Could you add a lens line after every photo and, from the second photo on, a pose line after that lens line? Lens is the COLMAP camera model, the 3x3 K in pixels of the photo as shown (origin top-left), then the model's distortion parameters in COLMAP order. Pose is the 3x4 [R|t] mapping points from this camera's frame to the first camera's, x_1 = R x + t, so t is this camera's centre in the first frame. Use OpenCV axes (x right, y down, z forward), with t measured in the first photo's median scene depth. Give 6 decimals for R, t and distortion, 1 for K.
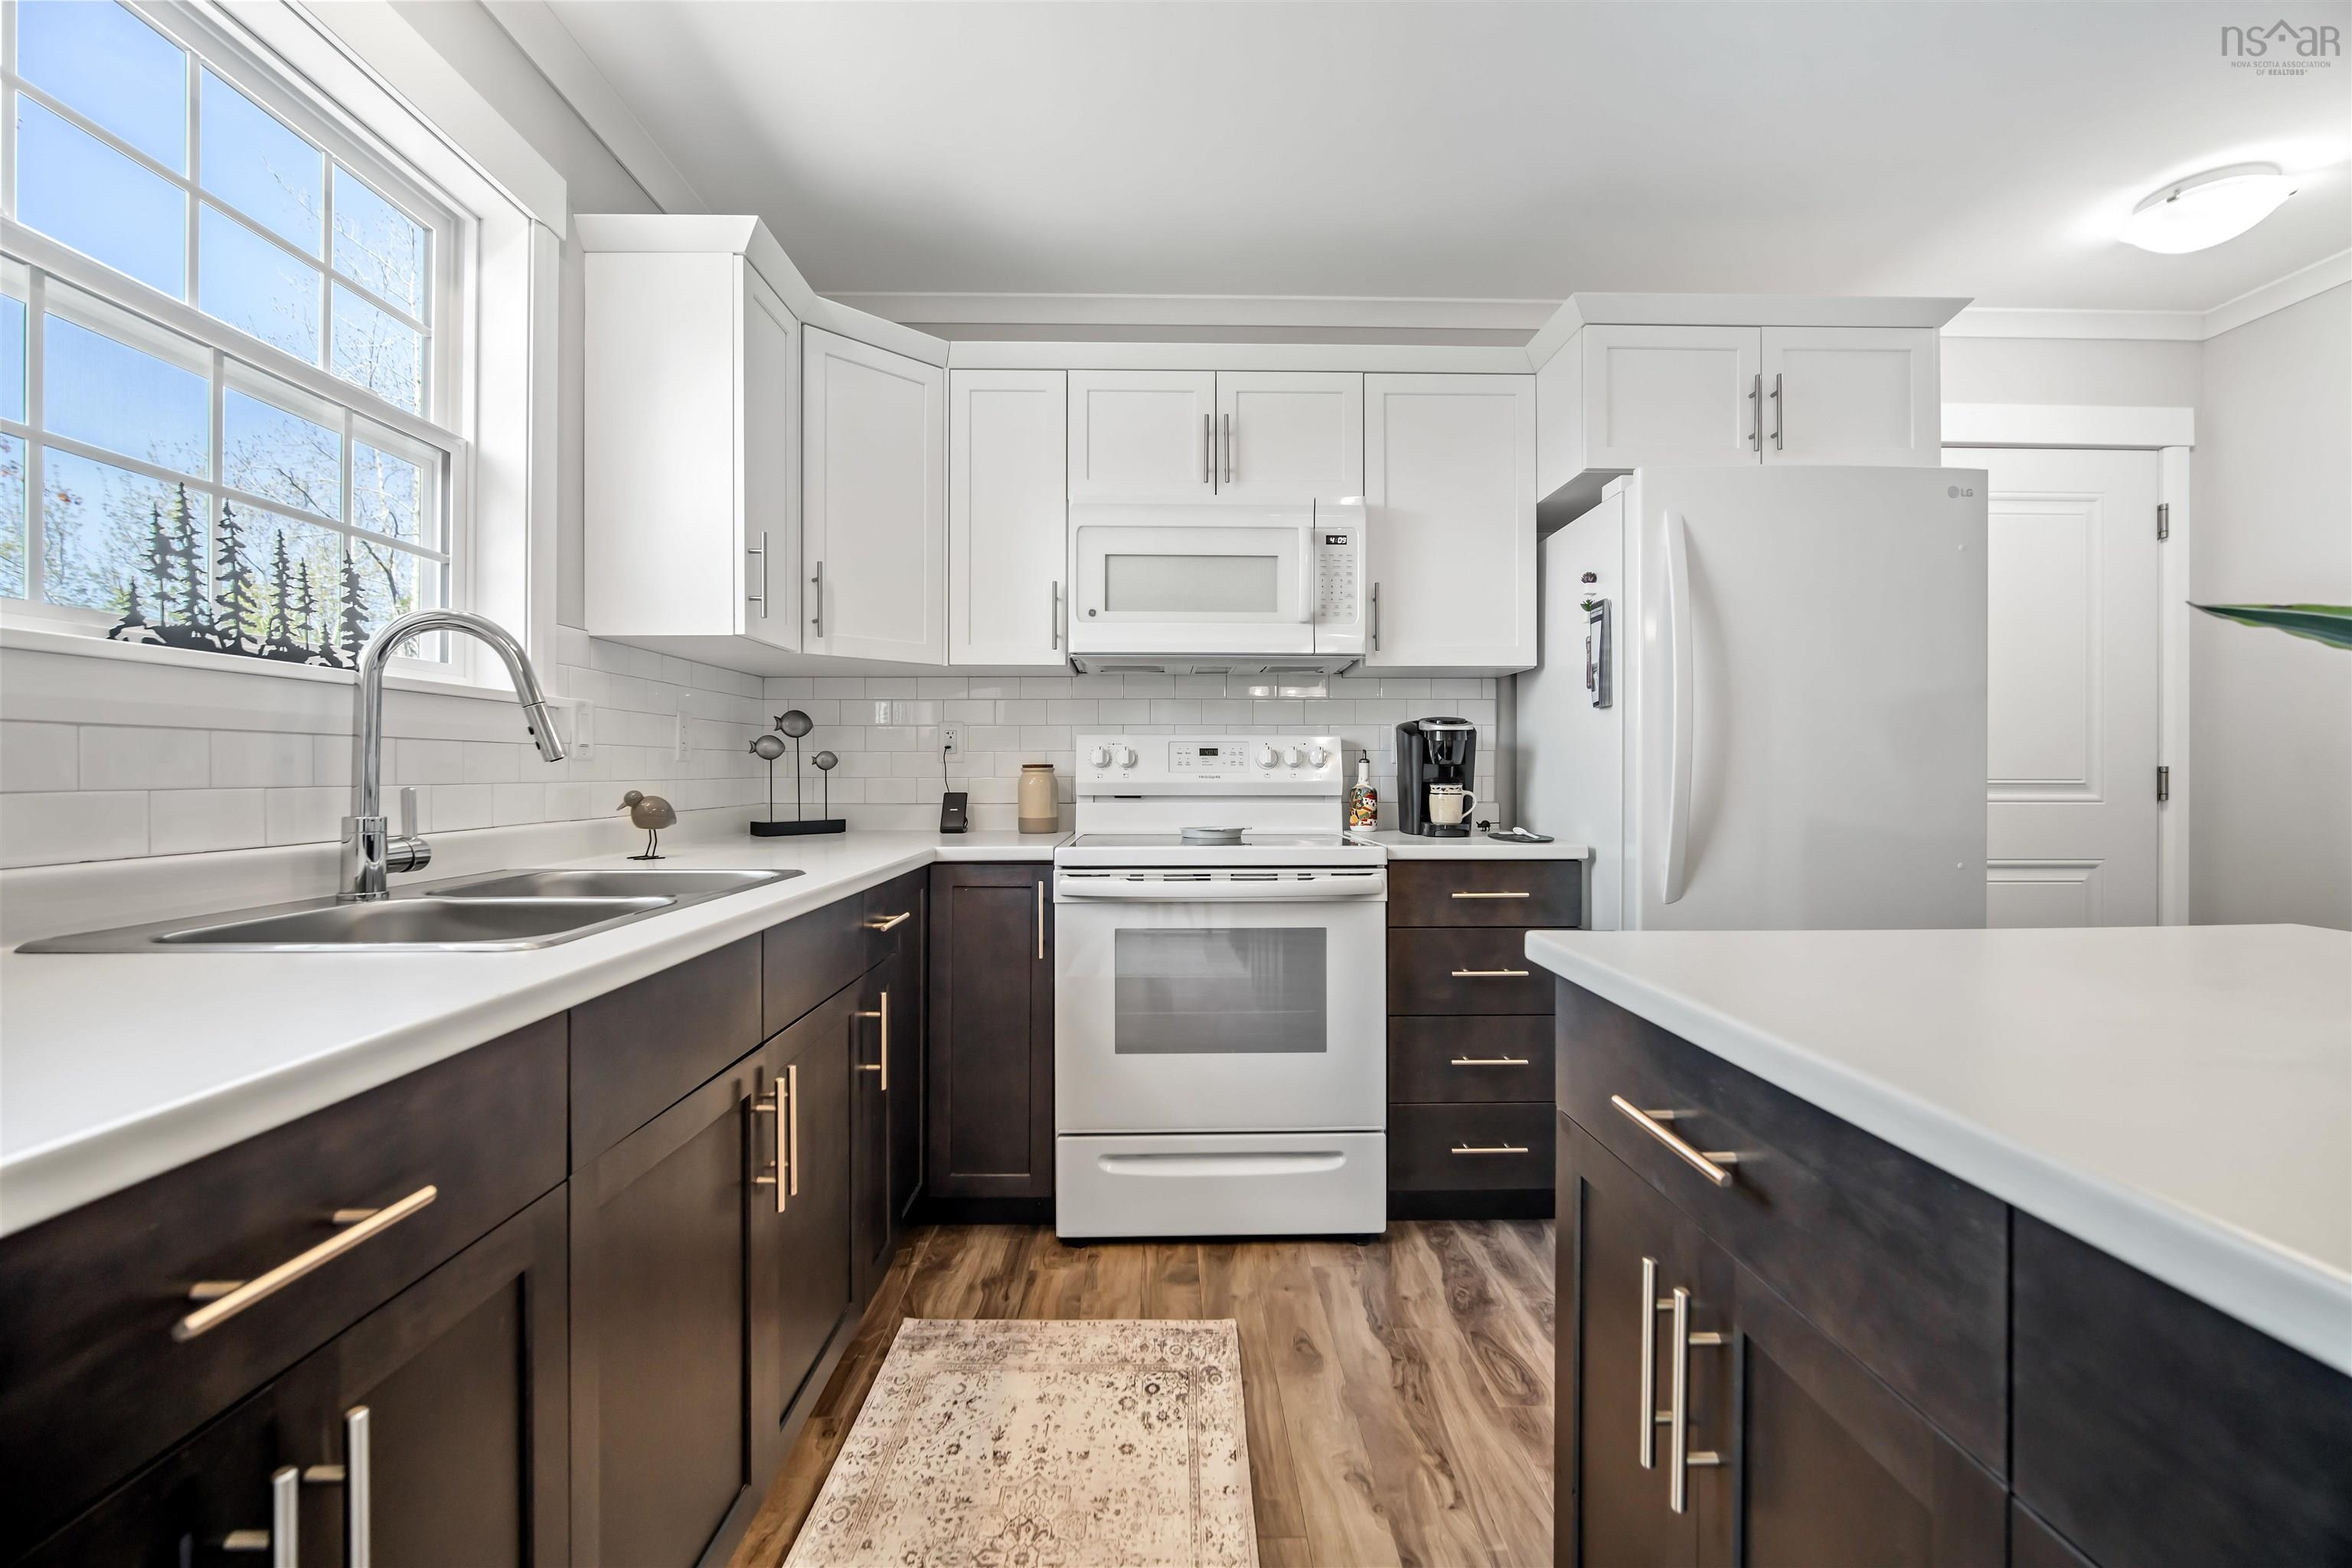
lens RADIAL K [[1023.2, 0, 1181.2], [0, 1023.2, 769.9], [0, 0, 1]] dist [0.001507, 0.000137]
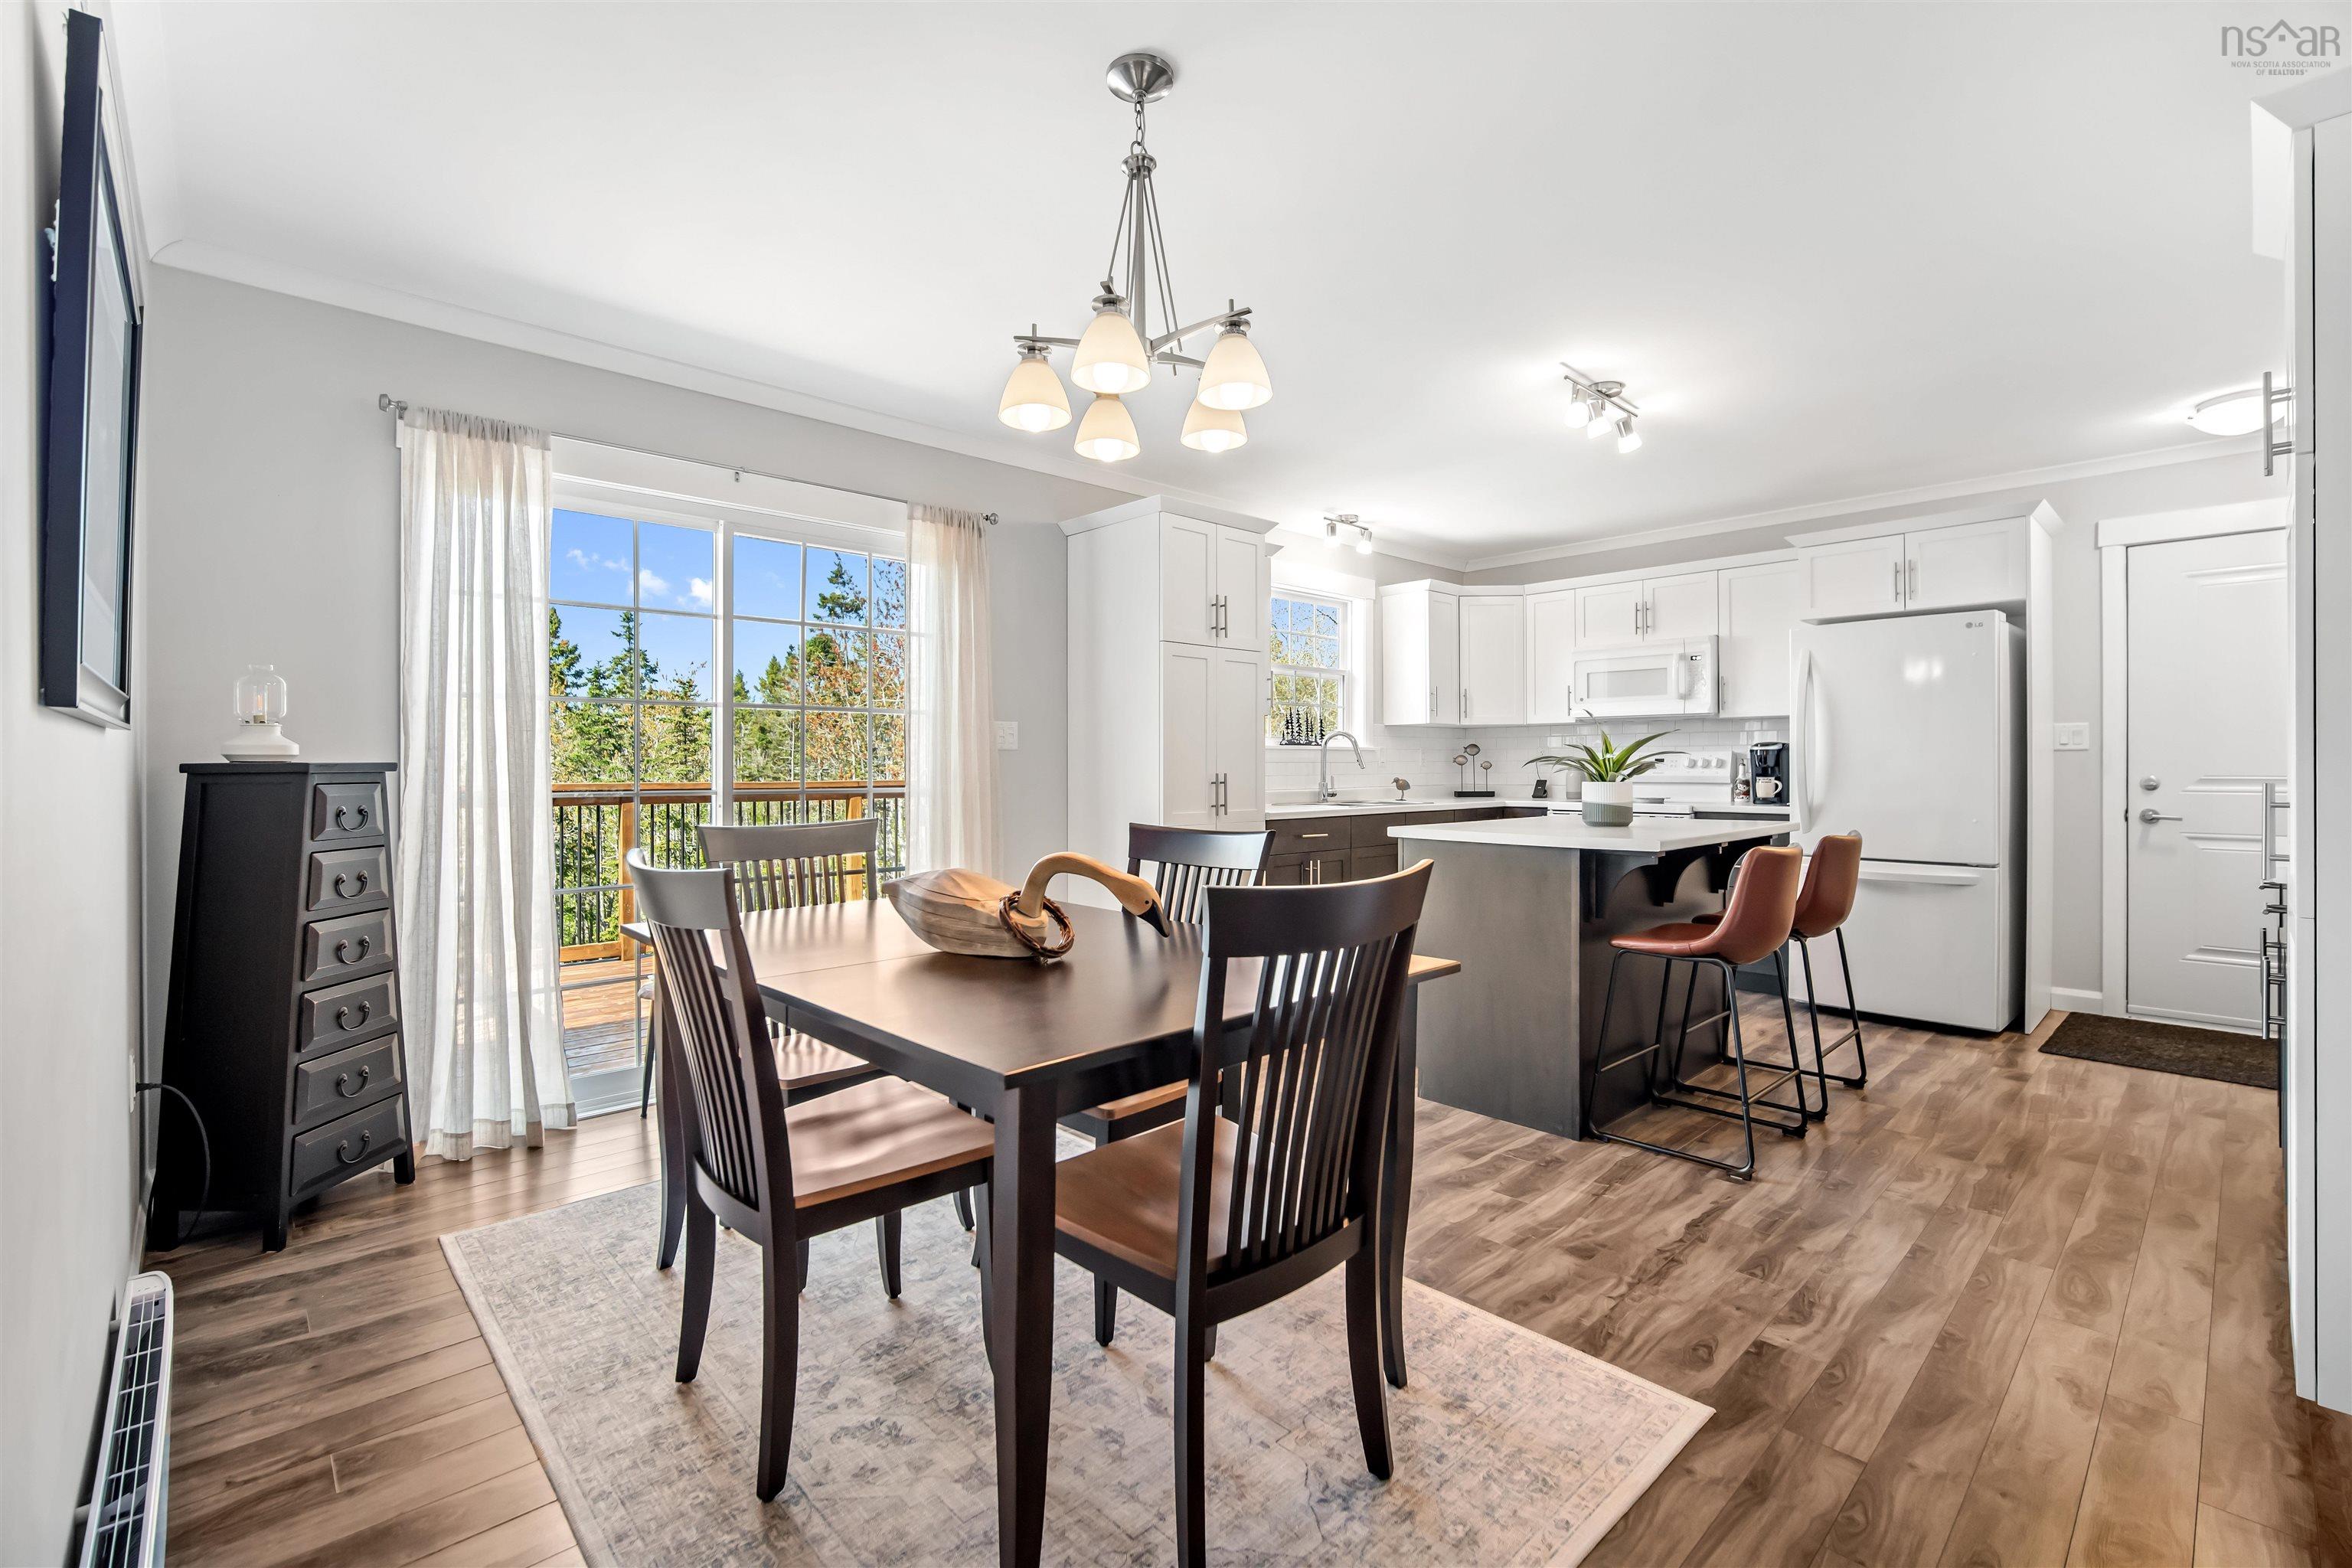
lens RADIAL K [[1023.2, 0, 1181.2], [0, 1023.2, 769.9], [0, 0, 1]] dist [0.001507, 0.000137]
pose [[0.668537, -0.000435, -0.743679, 0.977828], [0.004358, 0.999985, 0.003333, -0.010524], [0.743666, -0.005469, 0.668529, -1.129480]]
